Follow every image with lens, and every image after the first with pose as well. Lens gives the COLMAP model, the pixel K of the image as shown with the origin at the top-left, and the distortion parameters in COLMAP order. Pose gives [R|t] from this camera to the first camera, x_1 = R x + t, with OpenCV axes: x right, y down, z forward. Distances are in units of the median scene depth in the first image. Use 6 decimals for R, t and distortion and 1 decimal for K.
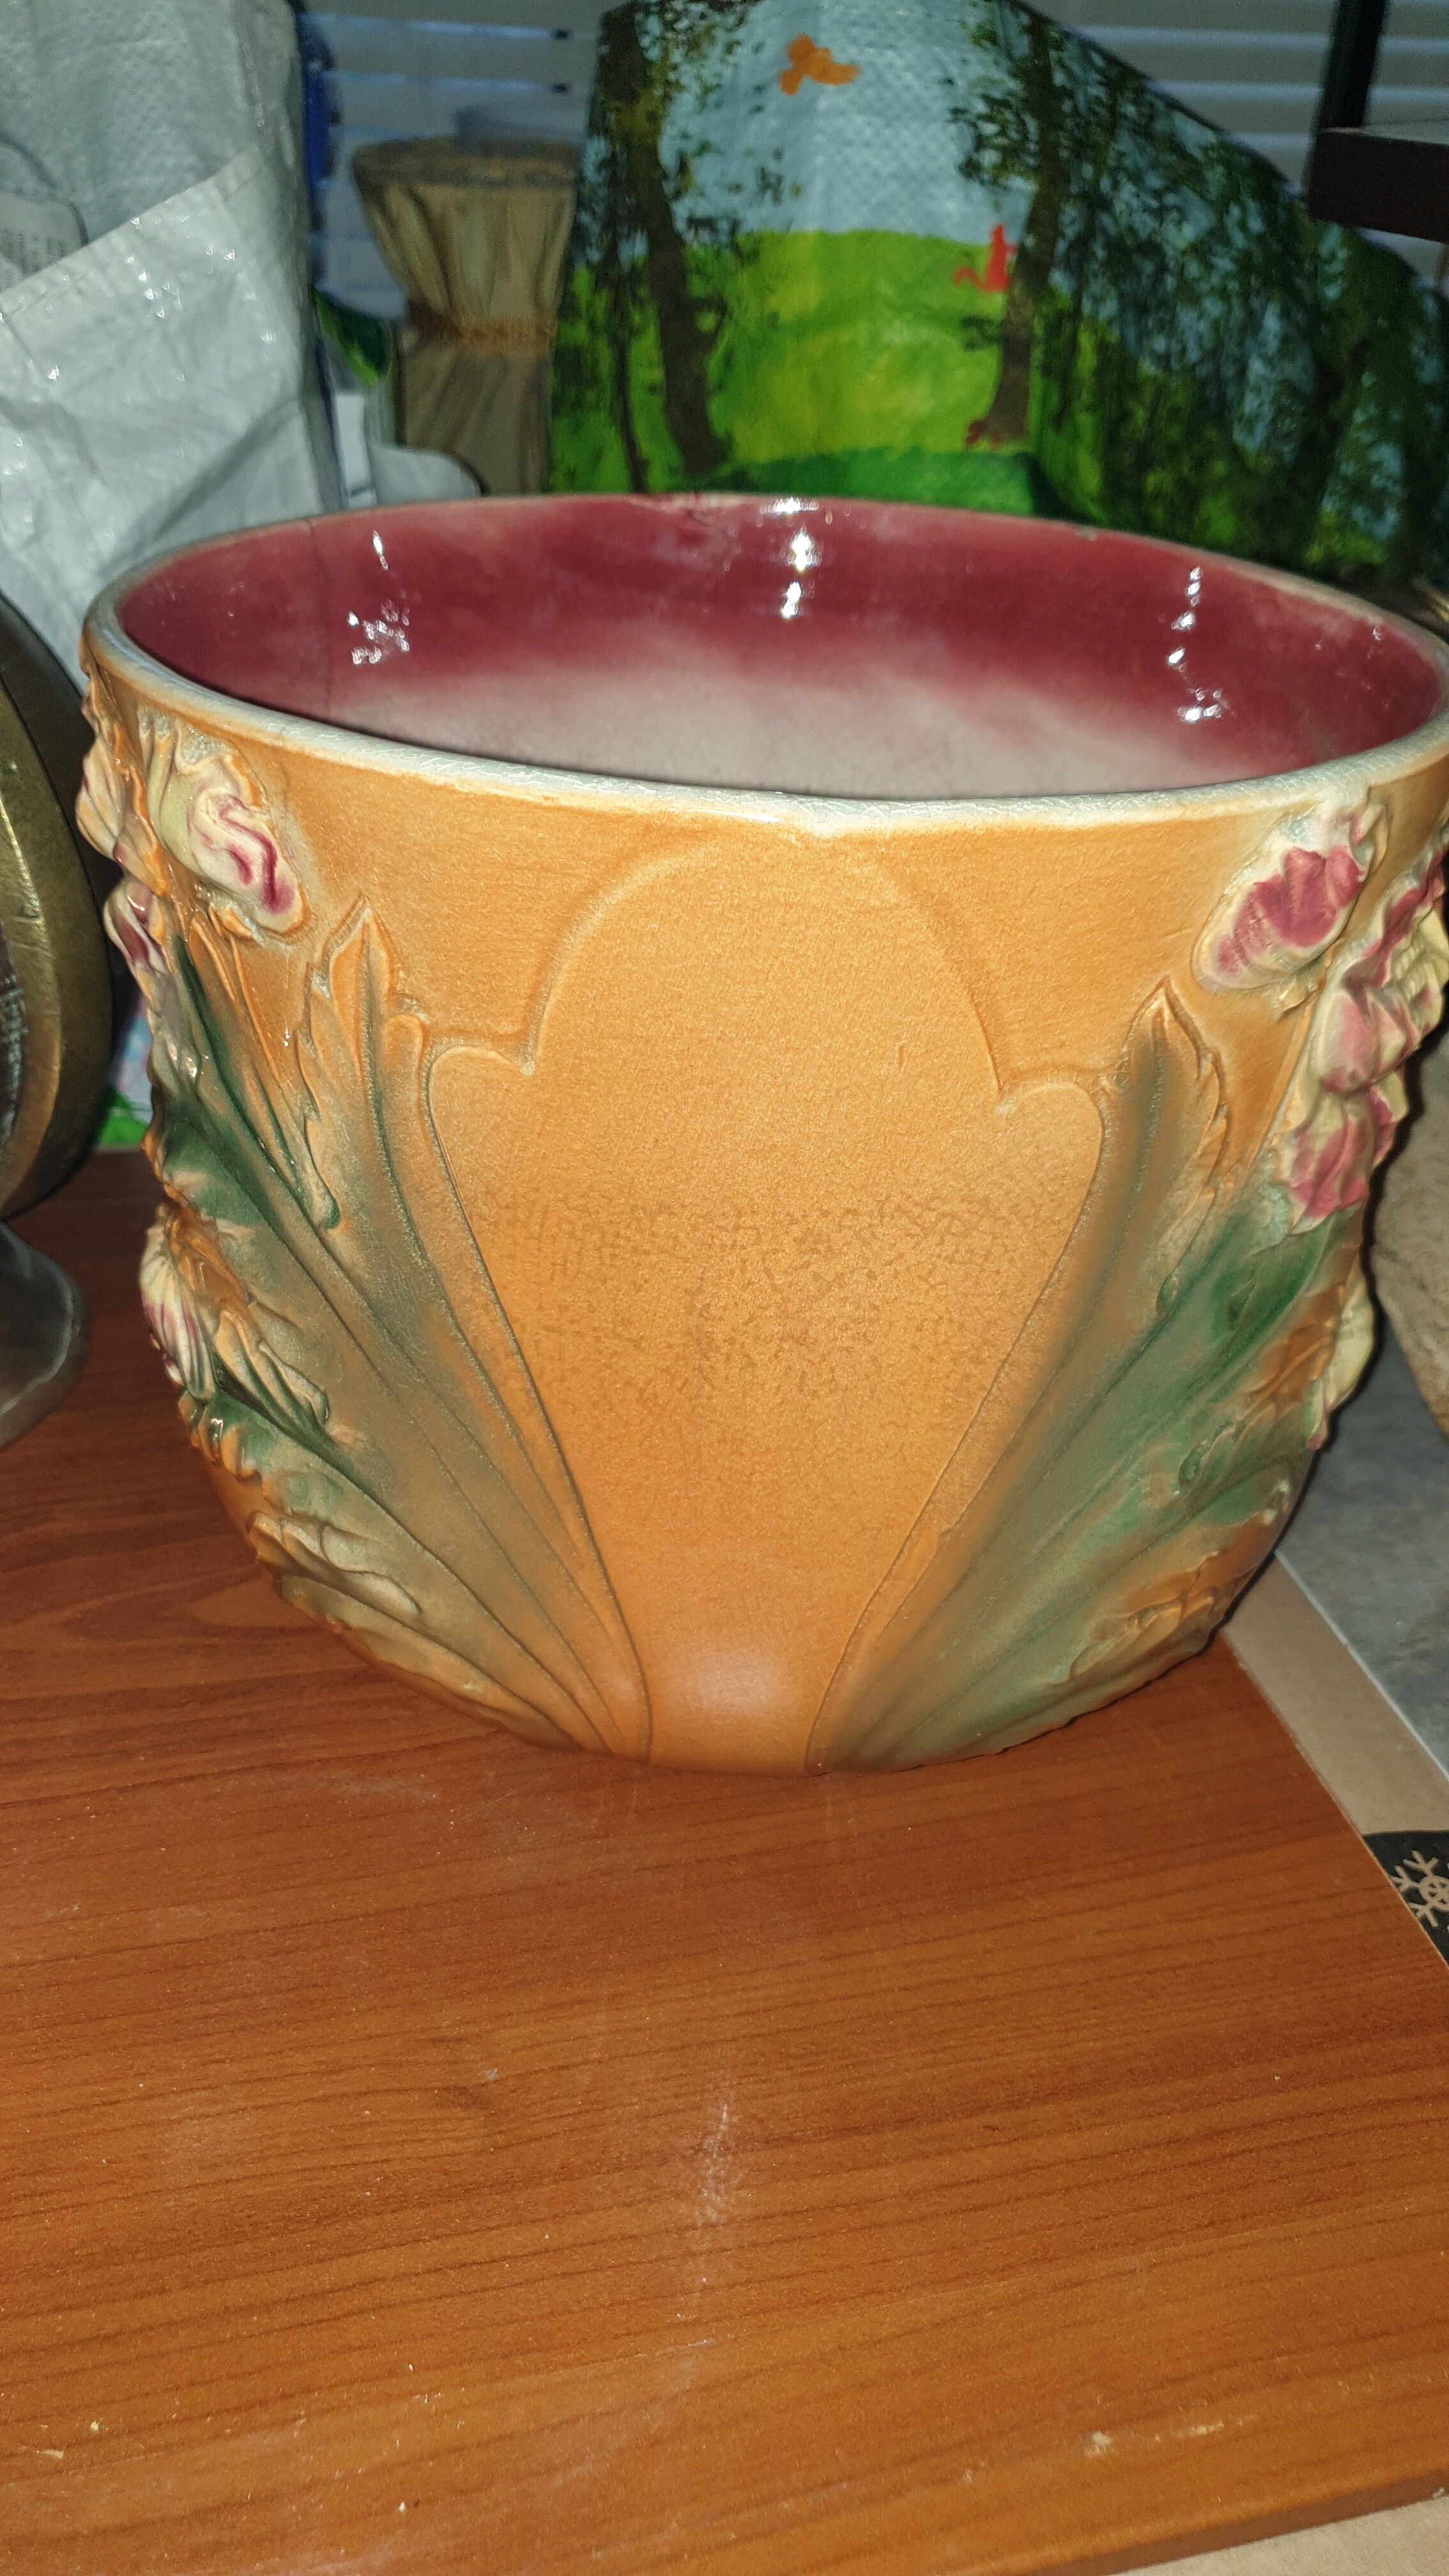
lens RADIAL K [[2084.9, 0, 724.5], [0, 2084.9, 1288.0], [0, 0, 1]] dist [-0.042199, 0.063611]
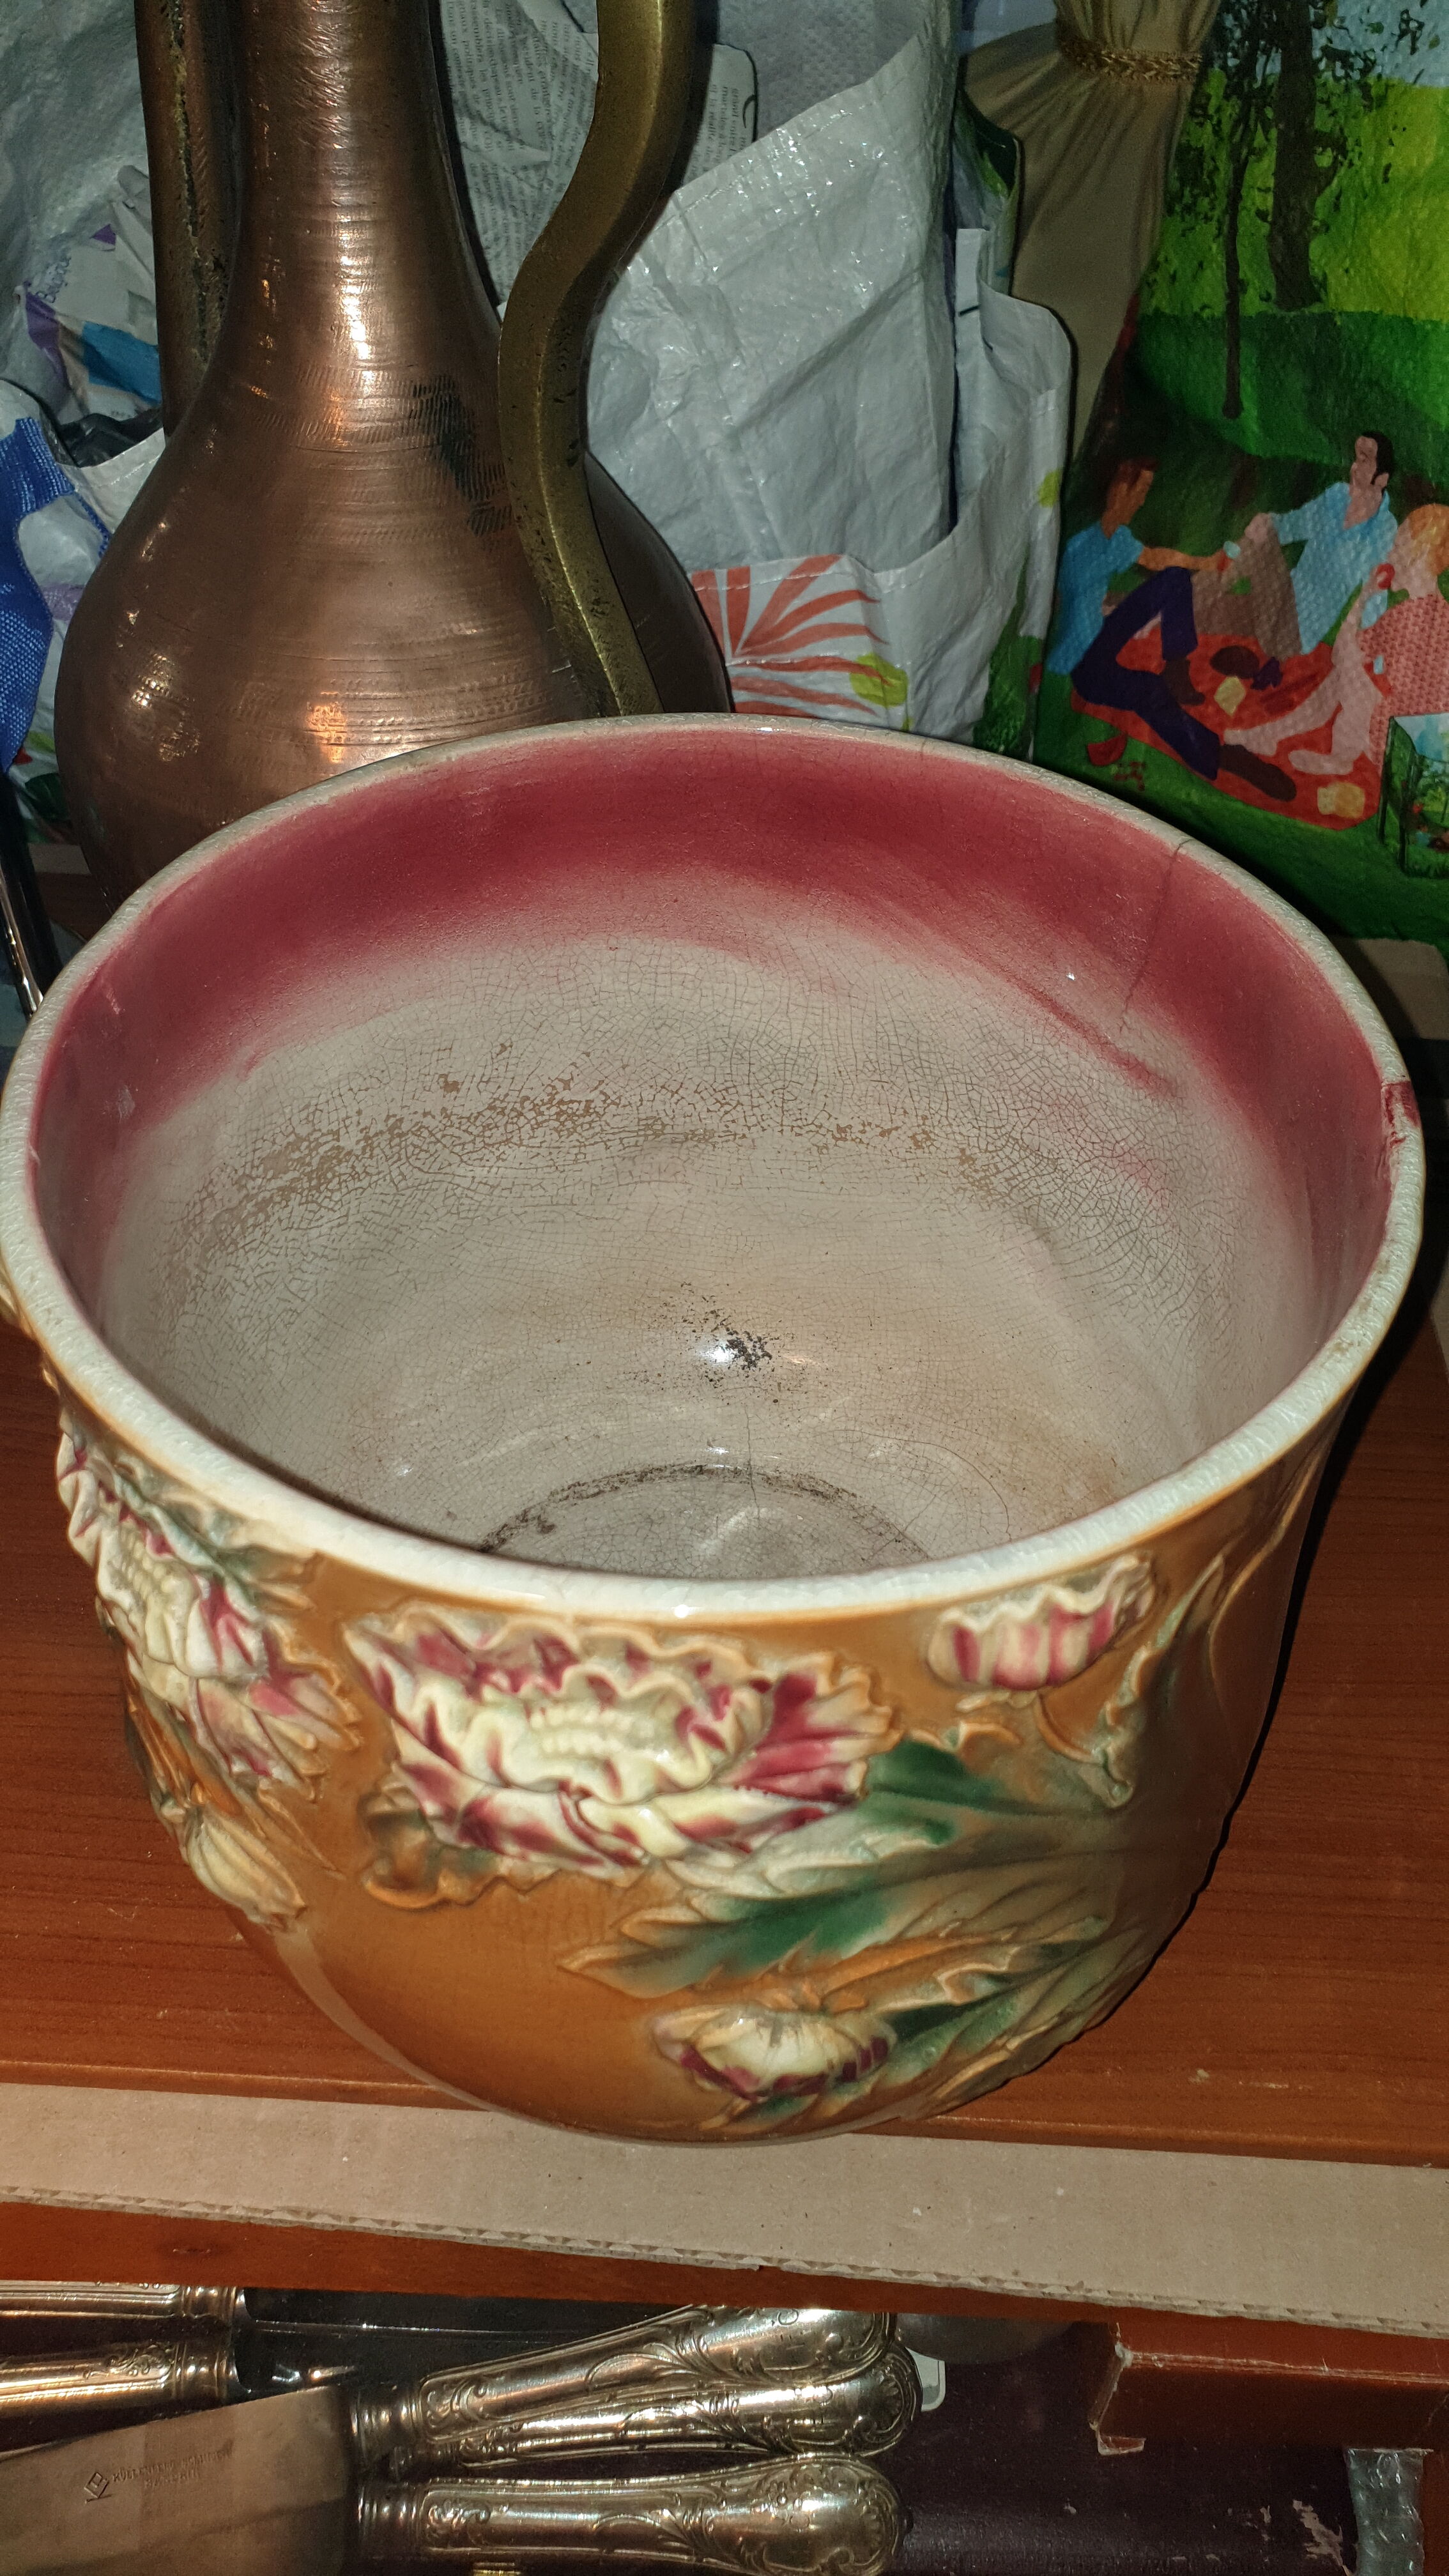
lens RADIAL K [[2008.9, 0, 724.5], [0, 2008.9, 1288.0], [0, 0, 1]] dist [0.034216, -0.004726]
pose [[0.959103, 0.179440, -0.218913, 0.028847], [-0.124010, 0.961588, 0.244887, -0.138018], [0.254447, -0.207724, 0.944514, -0.161303]]
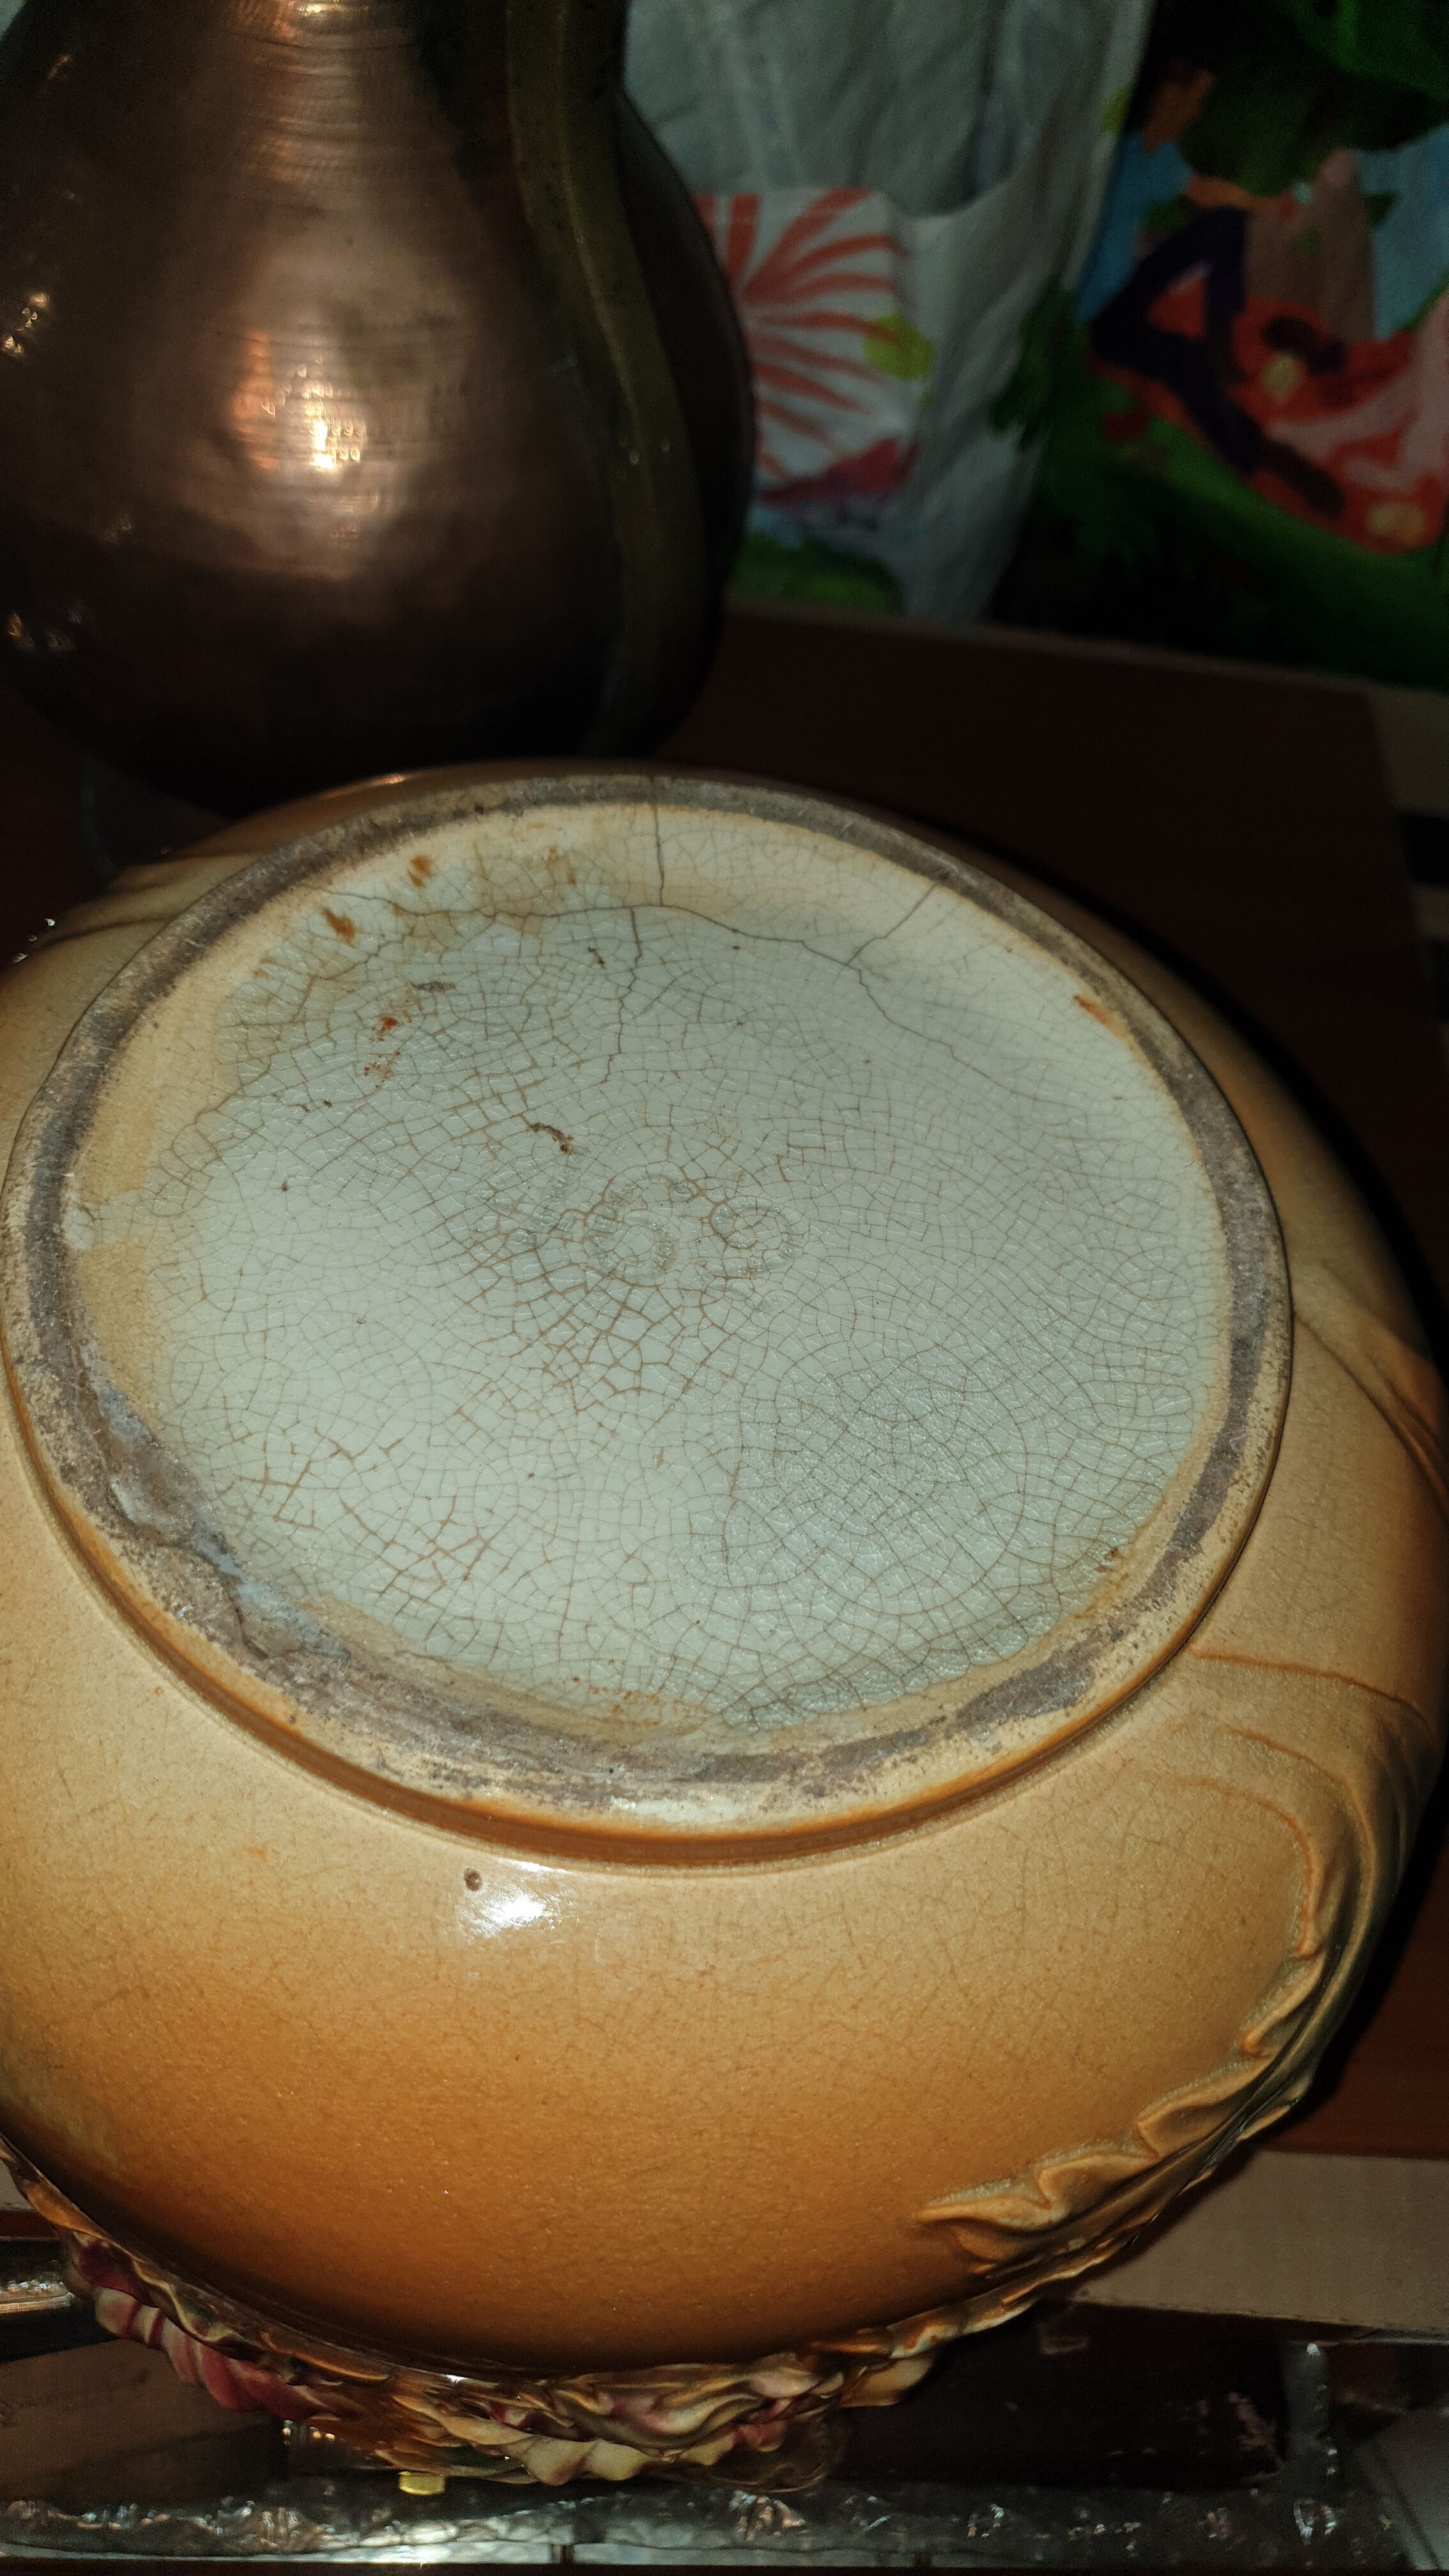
lens RADIAL K [[2008.9, 0, 724.5], [0, 2008.9, 1288.0], [0, 0, 1]] dist [0.034216, -0.004726]
pose [[0.961513, 0.256132, -0.099444, -0.059671], [-0.193271, 0.887745, 0.417798, -0.184991], [0.195292, -0.382499, 0.903081, -0.050012]]
